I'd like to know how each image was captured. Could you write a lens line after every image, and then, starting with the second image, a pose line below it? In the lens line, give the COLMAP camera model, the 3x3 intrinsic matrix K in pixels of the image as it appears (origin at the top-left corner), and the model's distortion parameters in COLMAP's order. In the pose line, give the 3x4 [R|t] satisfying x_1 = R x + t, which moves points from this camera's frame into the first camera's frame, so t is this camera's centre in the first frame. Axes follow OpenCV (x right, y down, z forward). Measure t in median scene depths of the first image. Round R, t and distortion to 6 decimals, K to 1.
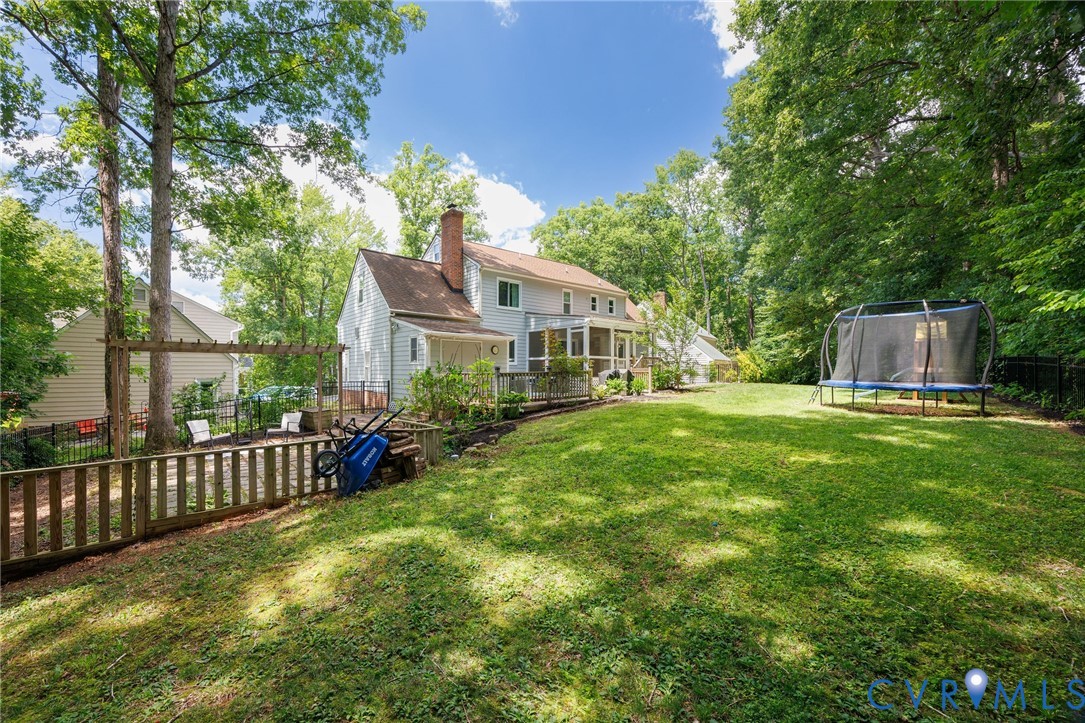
lens RADIAL K [[419.2, 0, 515.2], [0, 419.2, 375.4], [0, 0, 1]] dist [-0.015250, -0.000013]
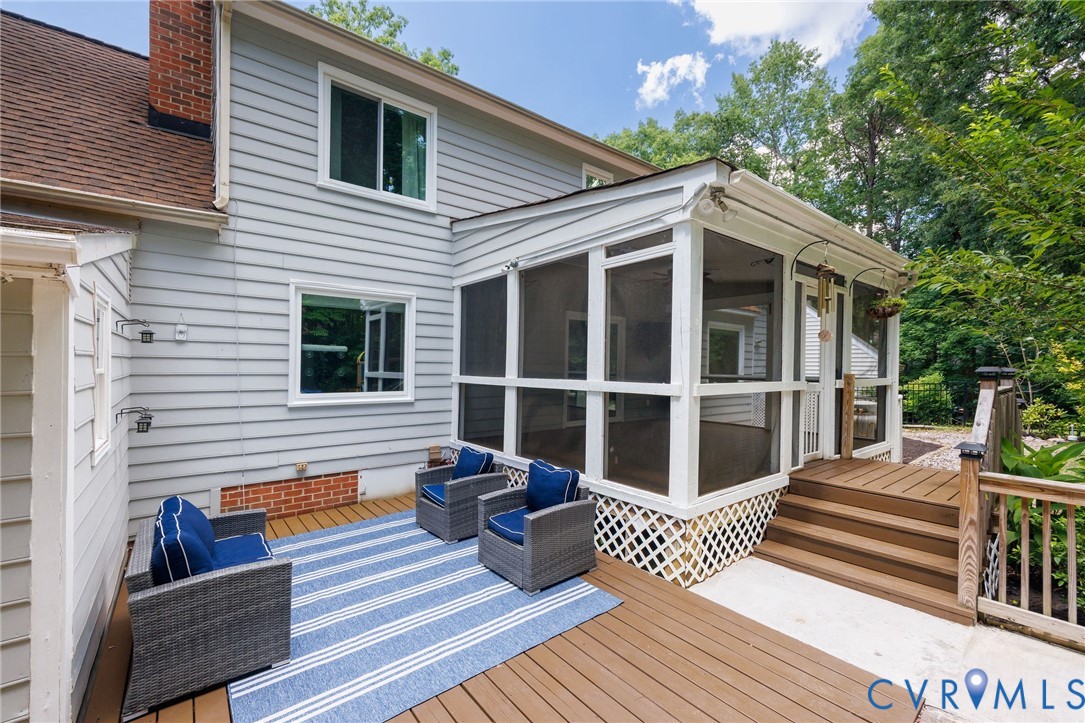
lens RADIAL K [[451.8, 0, 539.2], [0, 451.8, 369.1], [0, 0, 1]] dist [0.000978, 0.000249]
pose [[0.999802, 0.004368, -0.019389, 0.094488], [-0.004333, 0.999989, 0.001865, -0.047399], [0.019397, -0.001781, 0.999810, 0.701179]]
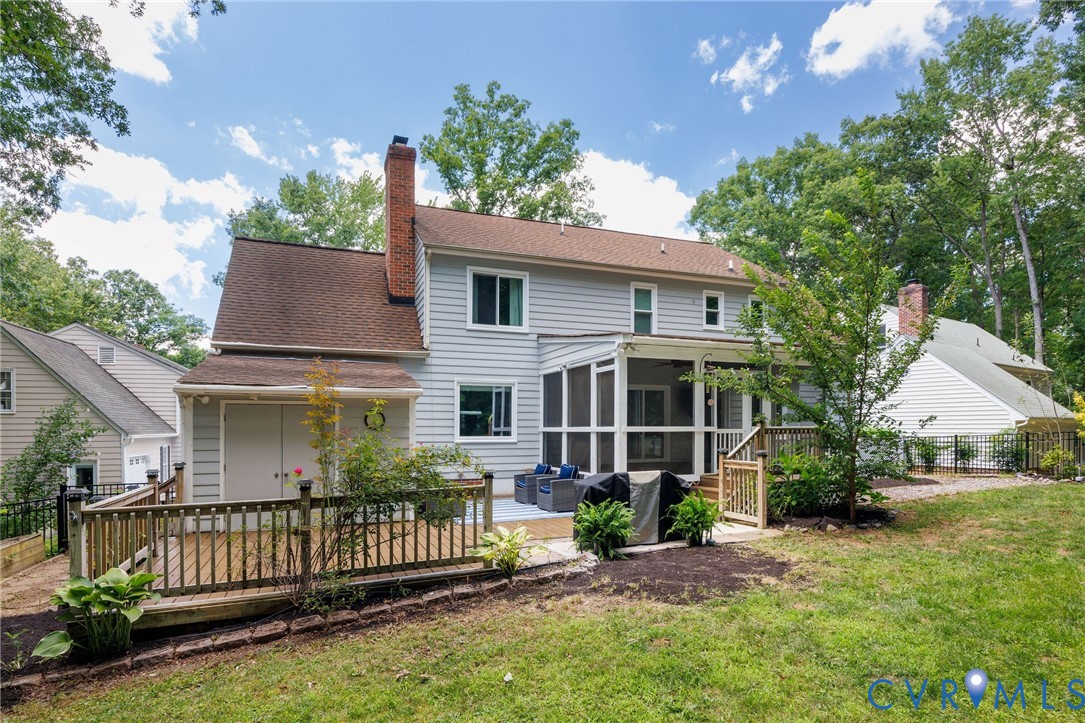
lens RADIAL K [[574.5, 0, 541.0], [0, 574.5, 431.9], [0, 0, 1]] dist [-0.016570, -0.000204]
pose [[0.951364, -0.003607, -0.308047, 0.241486], [0.003649, 0.999993, -0.000440, -0.036300], [0.308047, -0.000705, 0.951371, 0.364504]]
